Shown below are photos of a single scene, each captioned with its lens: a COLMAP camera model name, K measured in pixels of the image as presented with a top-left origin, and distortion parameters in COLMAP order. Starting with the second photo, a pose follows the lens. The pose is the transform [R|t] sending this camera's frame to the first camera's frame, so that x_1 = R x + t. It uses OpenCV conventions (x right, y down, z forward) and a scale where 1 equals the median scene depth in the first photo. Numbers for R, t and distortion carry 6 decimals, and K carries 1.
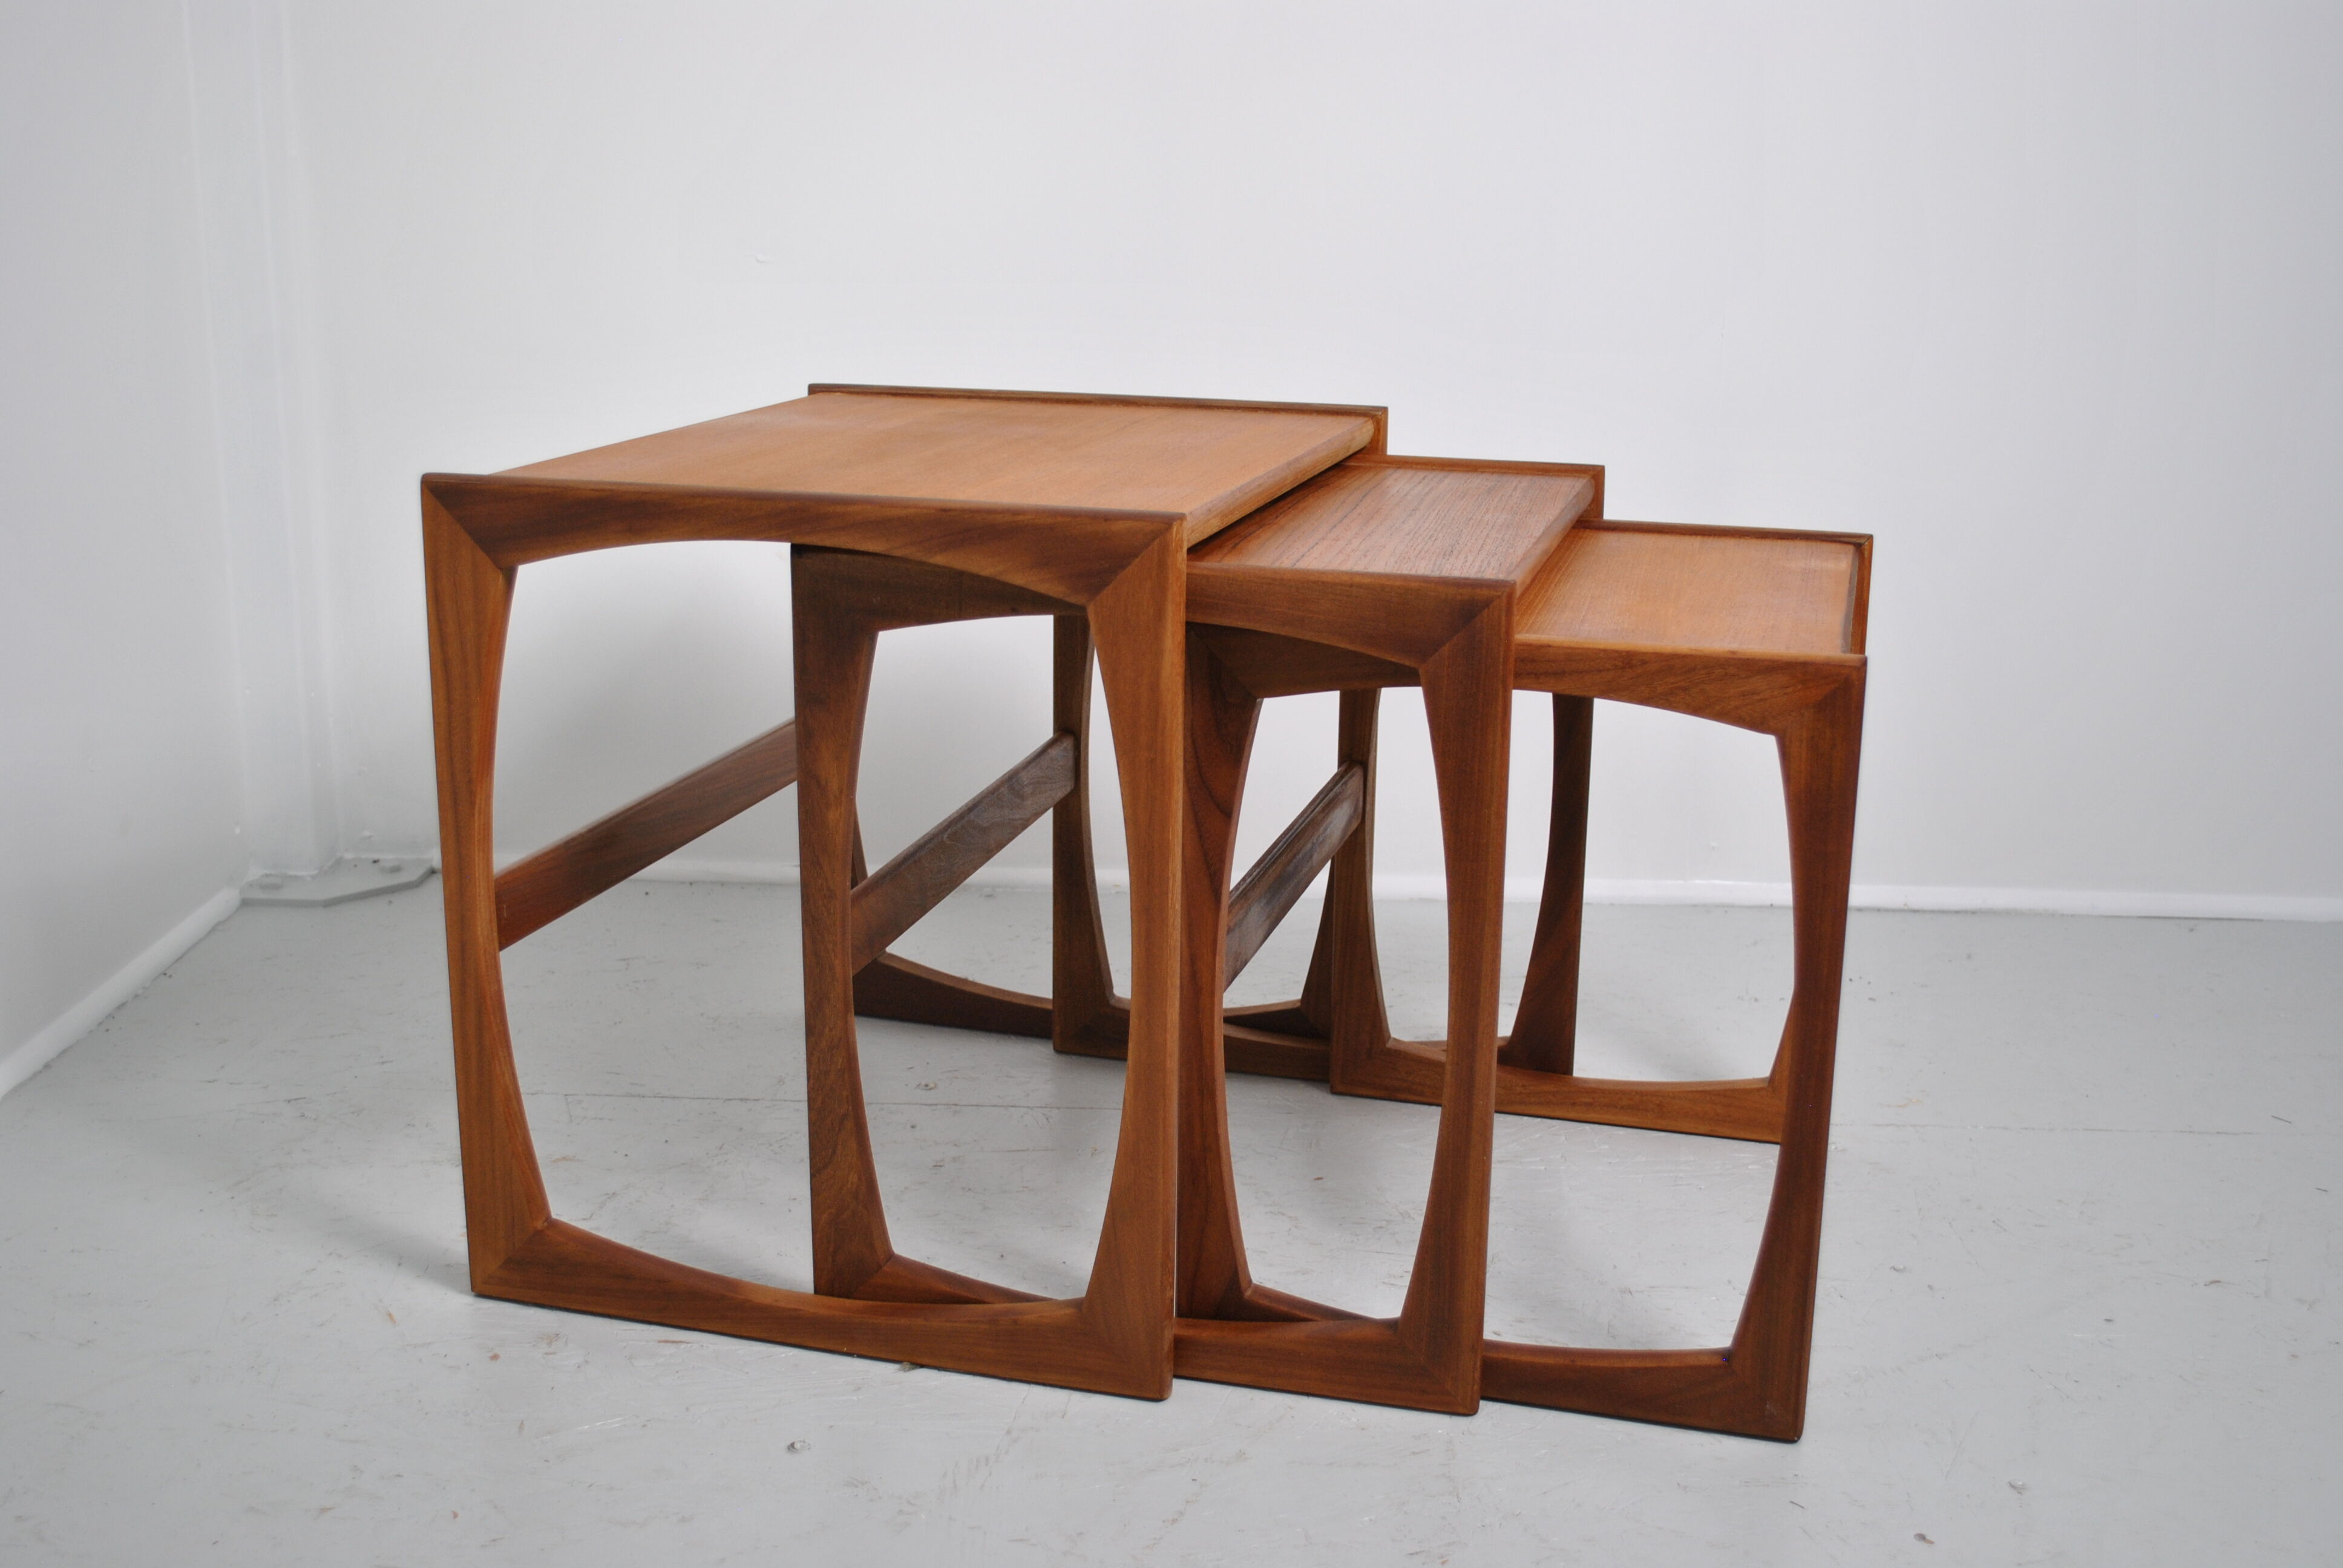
lens RADIAL K [[2507.0, 0, 1179.7], [0, 2507.0, 782.3], [0, 0, 1]] dist [-0.059913, 0.000000]
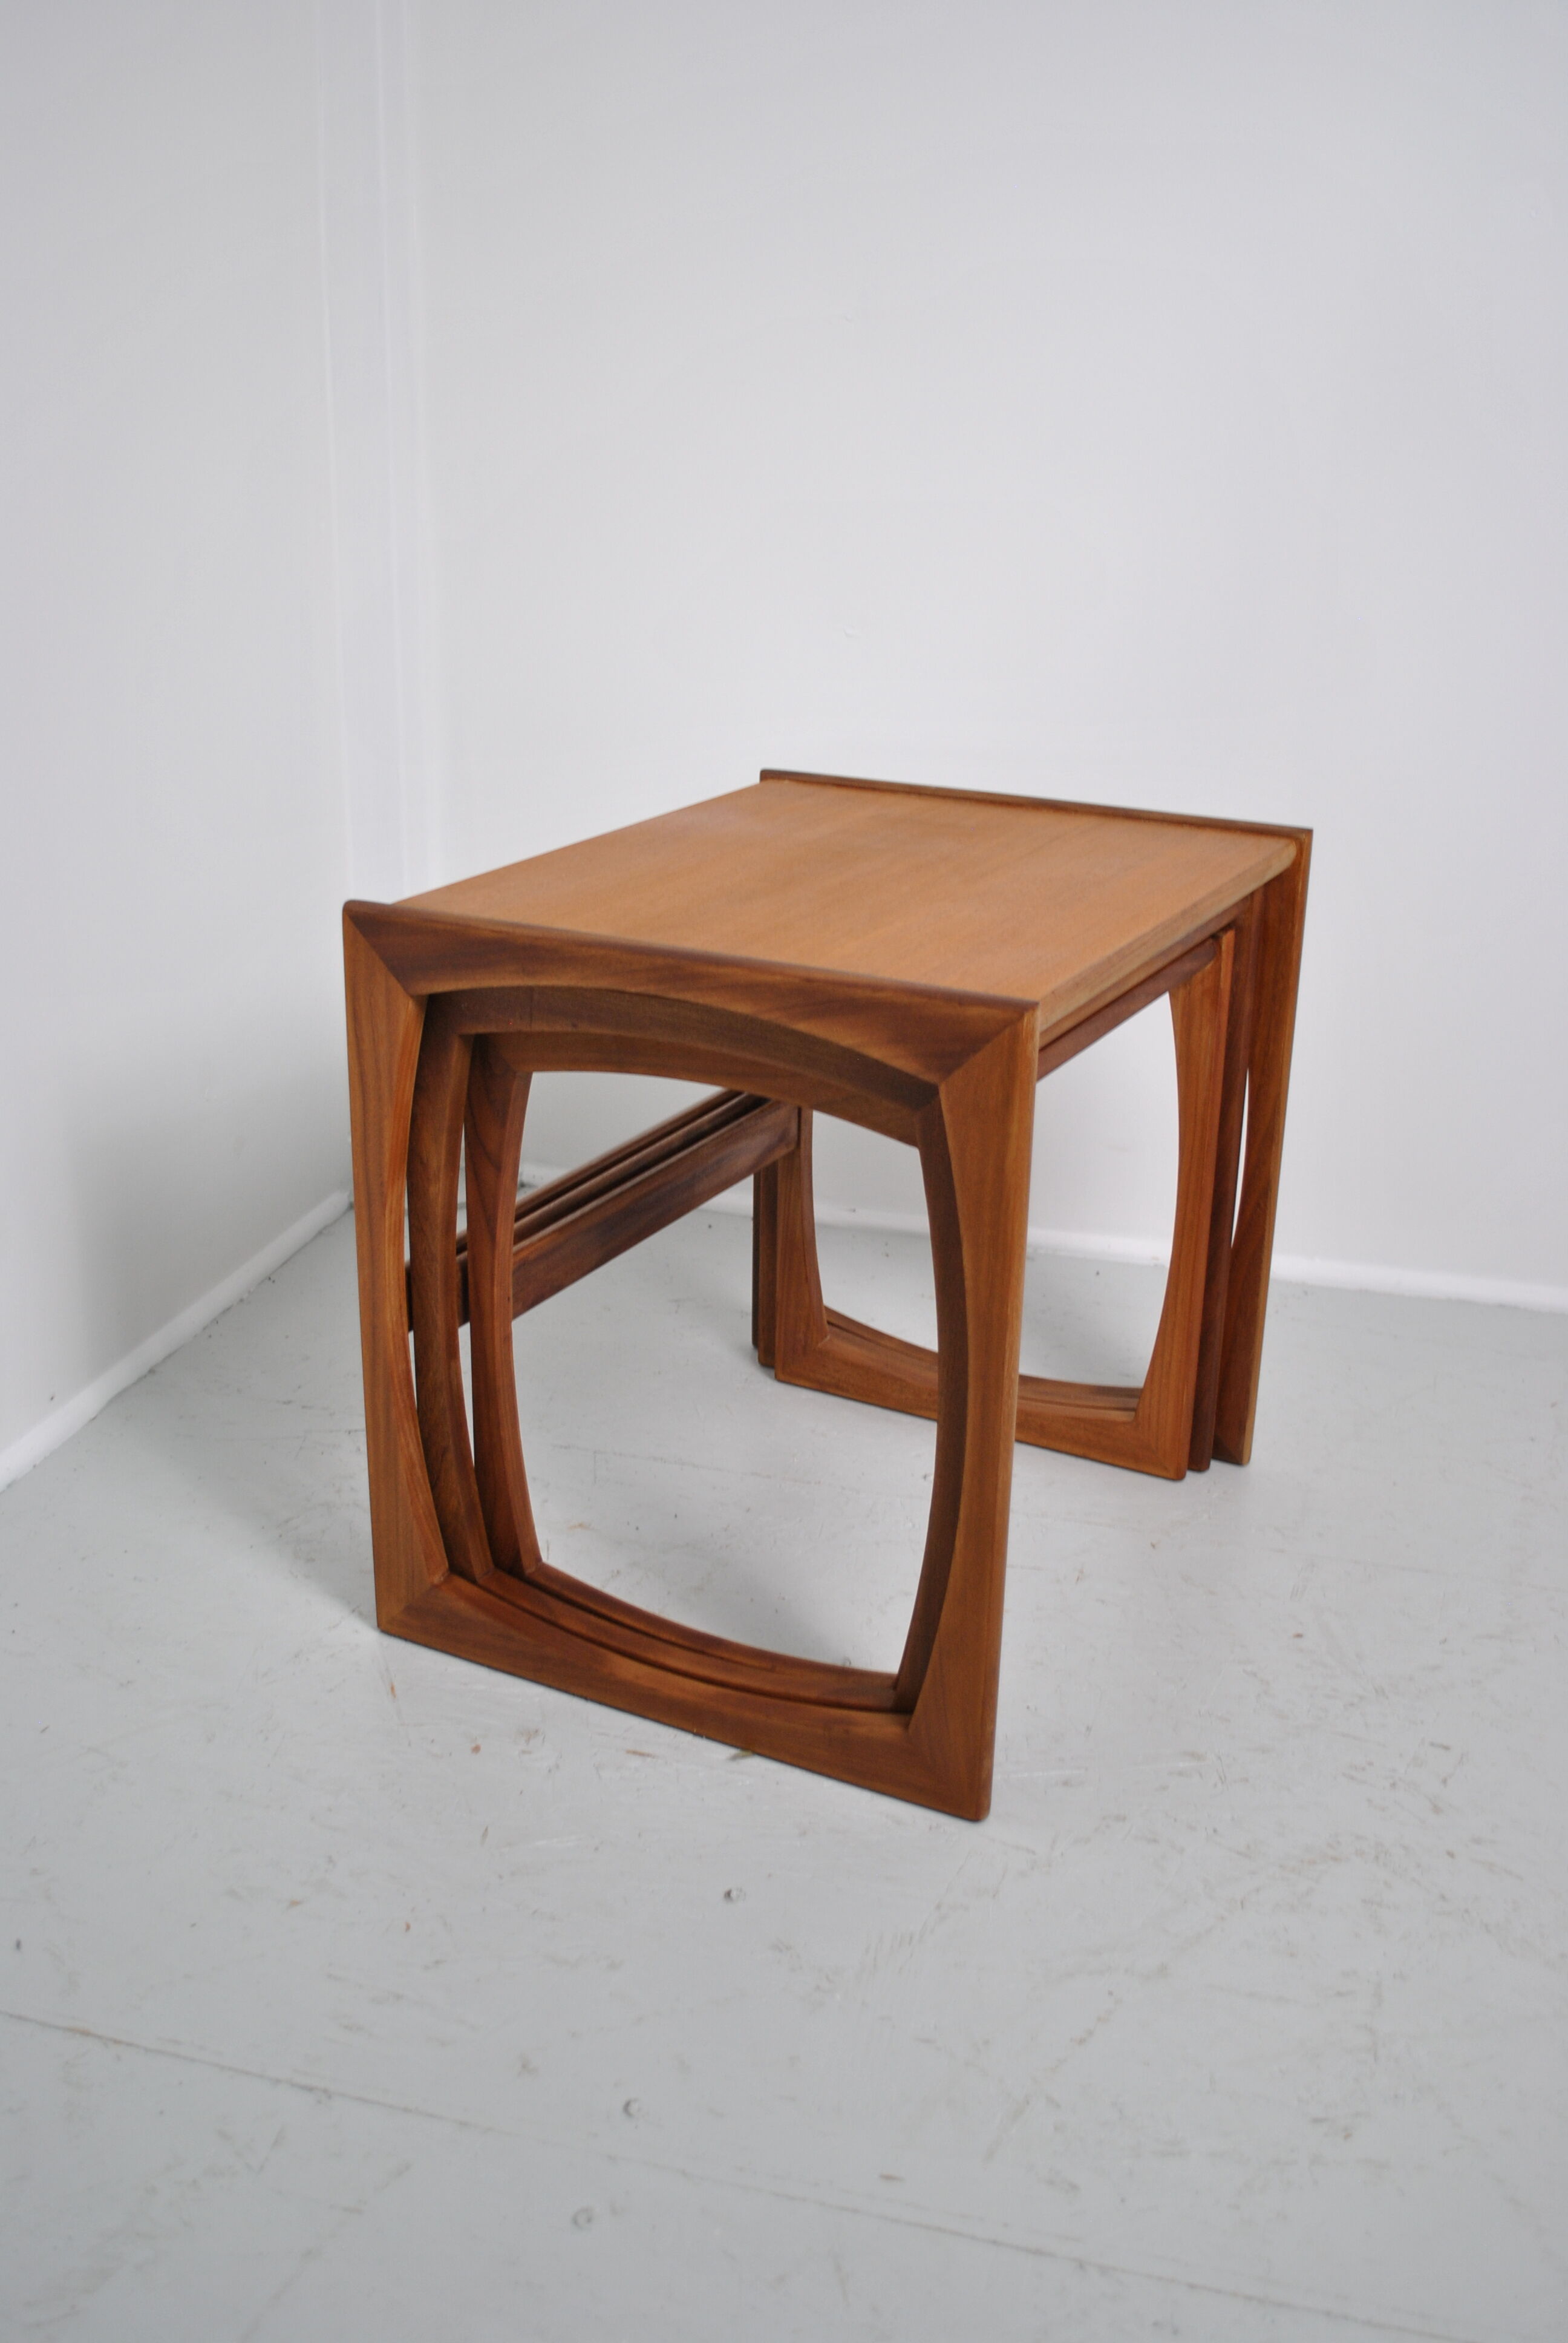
lens RADIAL K [[2259.9, 0, 778.8], [0, 2259.9, 1176.0], [0, 0, 1]] dist [-0.047196, 0.000000]
pose [[0.978588, 0.073916, -0.192101, 0.071840], [-0.056145, 0.993761, 0.096366, -0.108512], [0.198025, -0.083517, 0.976632, 0.080035]]
